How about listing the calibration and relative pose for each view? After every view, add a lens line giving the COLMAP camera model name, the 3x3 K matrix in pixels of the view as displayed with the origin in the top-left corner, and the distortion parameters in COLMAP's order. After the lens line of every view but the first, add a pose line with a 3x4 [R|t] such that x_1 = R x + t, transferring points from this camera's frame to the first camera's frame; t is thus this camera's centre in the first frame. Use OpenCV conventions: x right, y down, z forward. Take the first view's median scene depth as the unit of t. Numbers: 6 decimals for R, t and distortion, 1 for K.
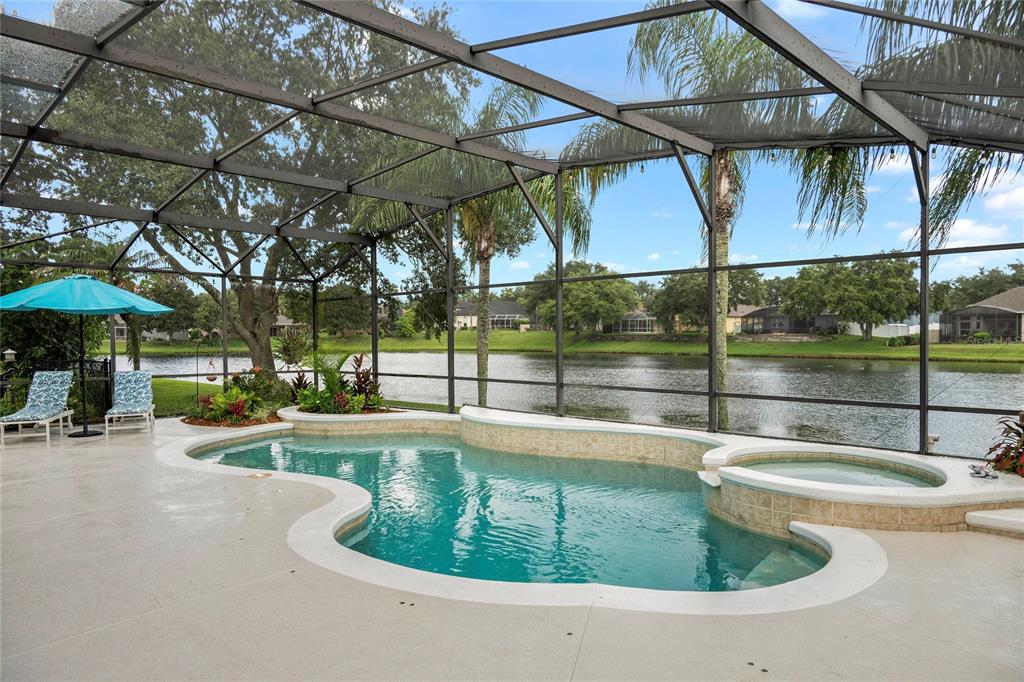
lens RADIAL K [[684.6, 0, 503.8], [0, 684.6, 339.2], [0, 0, 1]] dist [0.008559, 0.004913]
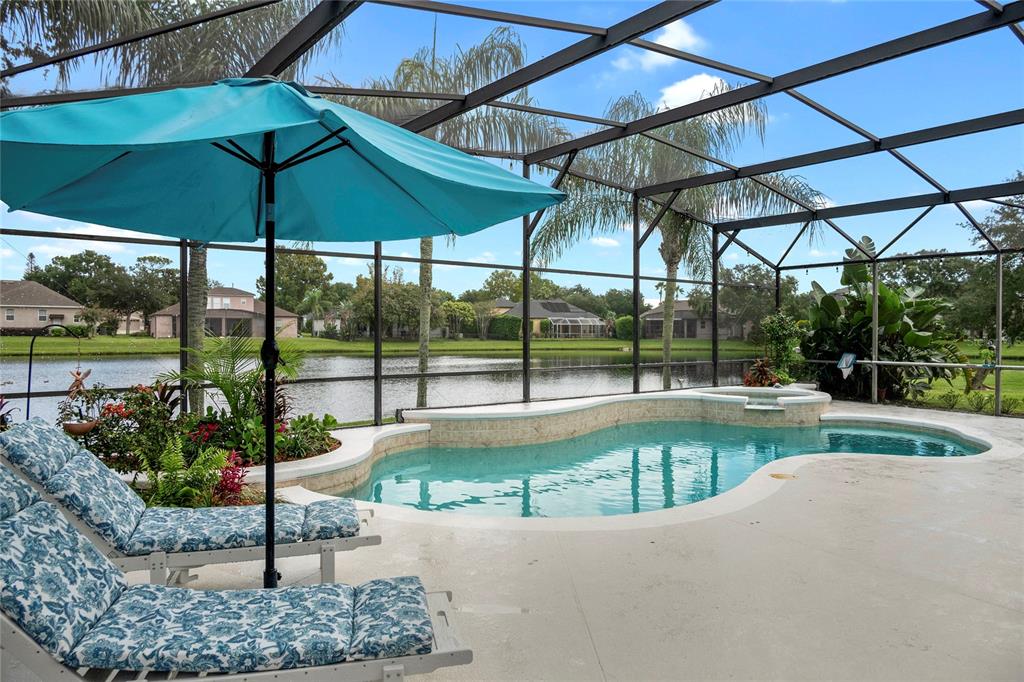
lens RADIAL K [[675.8, 0, 517.0], [0, 675.8, 334.7], [0, 0, 1]] dist [-0.000727, 0.003240]
pose [[0.114481, -0.000712, 0.993425, -0.101474], [-0.000992, 0.999999, 0.000831, 0.001166], [-0.993425, -0.001081, 0.114480, 0.099081]]
